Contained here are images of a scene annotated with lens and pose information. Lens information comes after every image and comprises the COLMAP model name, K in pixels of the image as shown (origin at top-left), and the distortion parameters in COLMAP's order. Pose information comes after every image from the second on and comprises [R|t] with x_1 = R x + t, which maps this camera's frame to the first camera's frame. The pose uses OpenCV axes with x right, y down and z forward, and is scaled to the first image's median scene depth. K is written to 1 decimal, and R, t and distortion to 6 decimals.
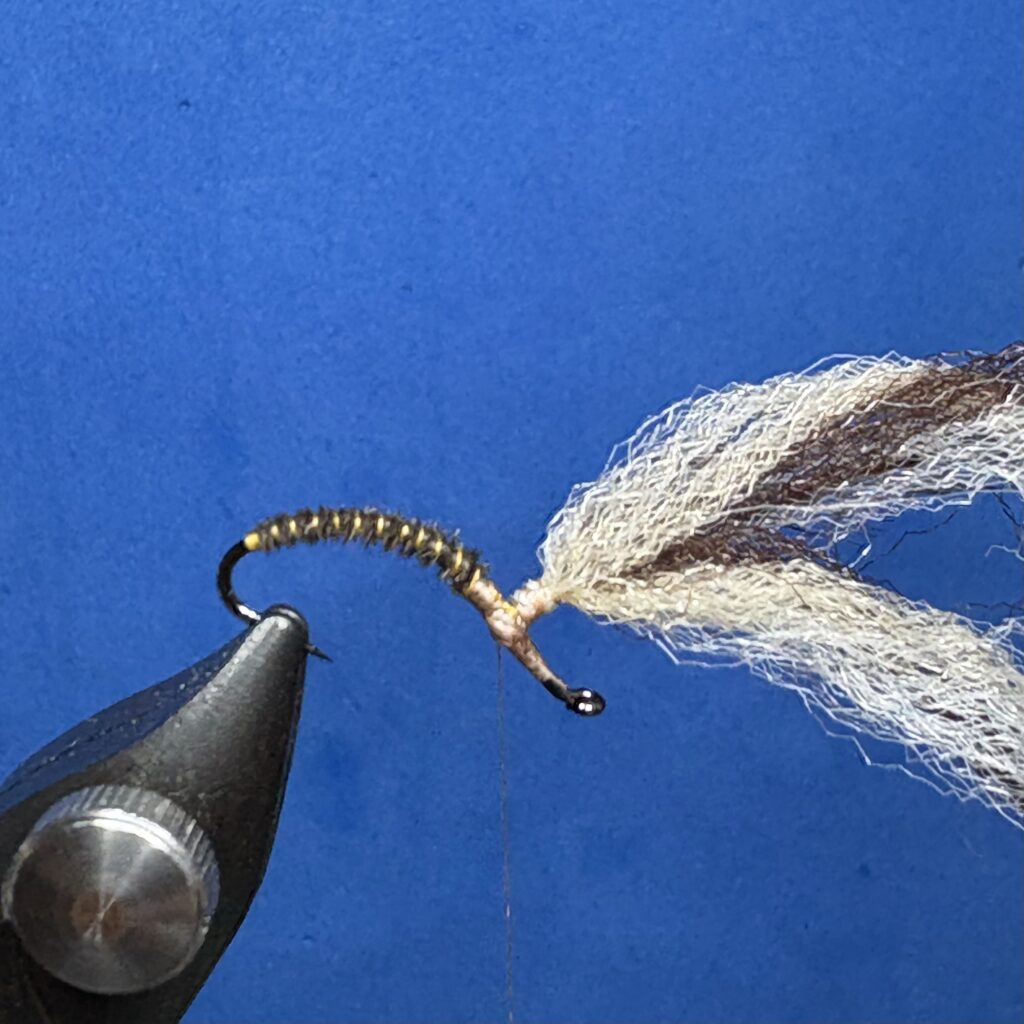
lens RADIAL K [[1909.6, 0, 512.3], [0, 1909.6, 453.5], [0, 0, 1]] dist [0.060401, -0.155725]
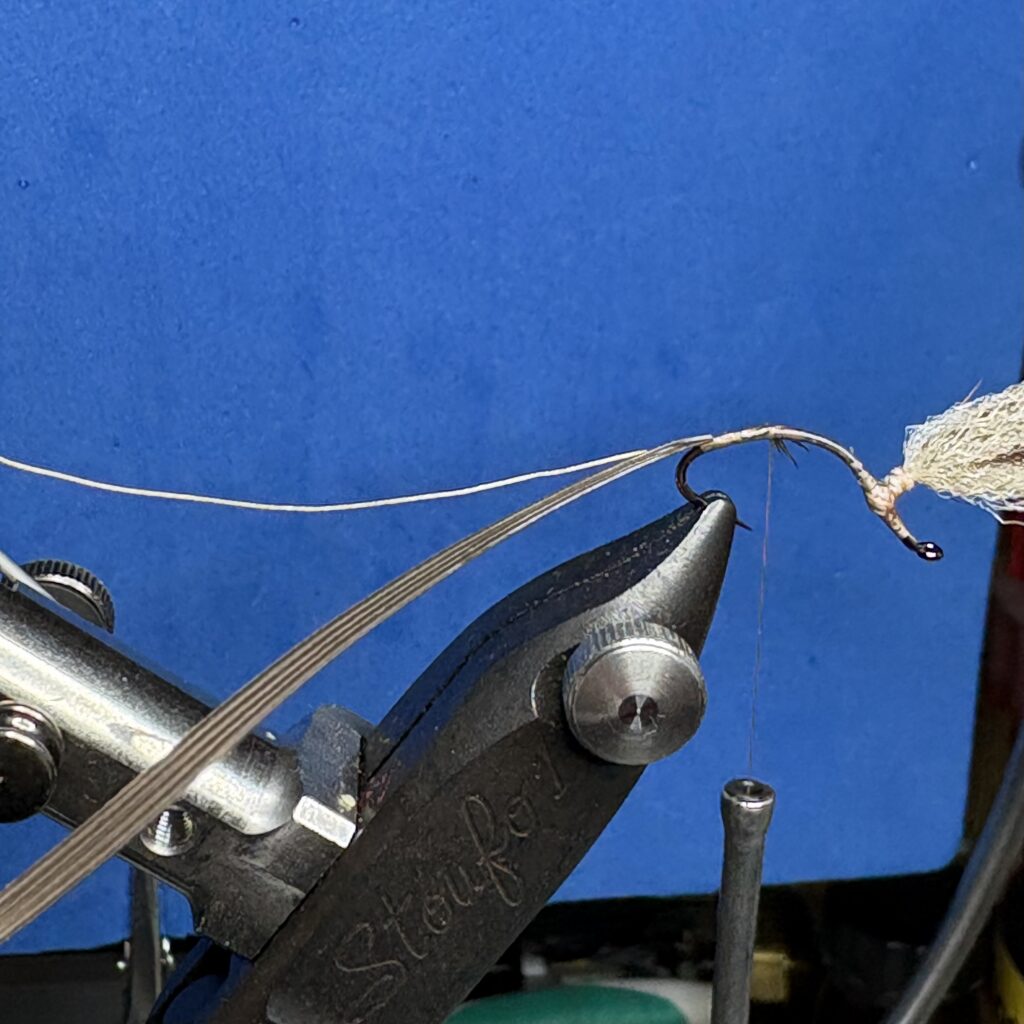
lens RADIAL K [[1909.6, 0, 512.3], [0, 1909.6, 453.5], [0, 0, 1]] dist [0.060401, -0.155725]
pose [[0.982275, -0.024816, 0.185795, -0.536573], [0.004620, 0.994102, 0.108354, -0.100906], [-0.187388, -0.105575, 0.976596, -0.341968]]
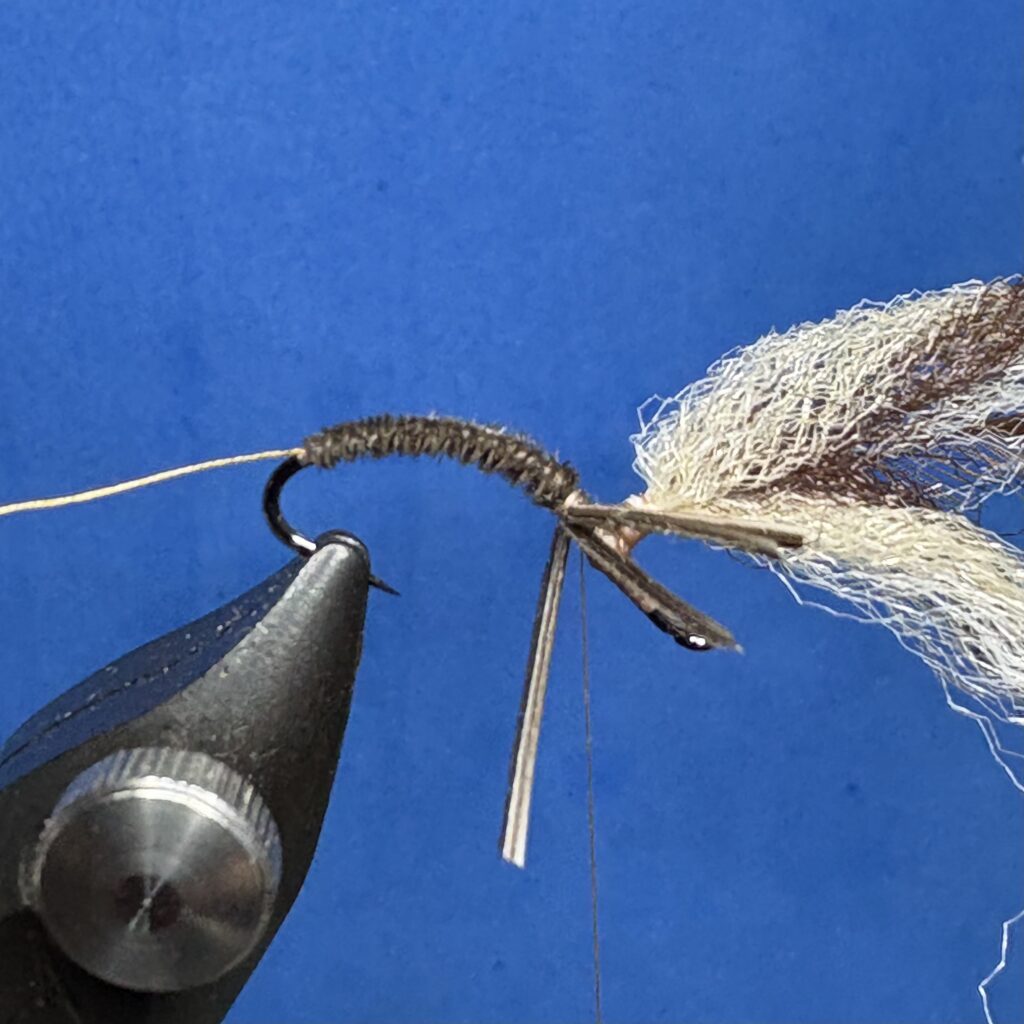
lens RADIAL K [[1885.9, 0, 525.3], [0, 1885.9, 393.6], [0, 0, 1]] dist [-0.003232, 0.106946]
pose [[0.998077, -0.018973, 0.059017, -0.087490], [0.018304, 0.999762, 0.011852, 0.009312], [-0.059227, -0.010749, 0.998187, 0.152756]]
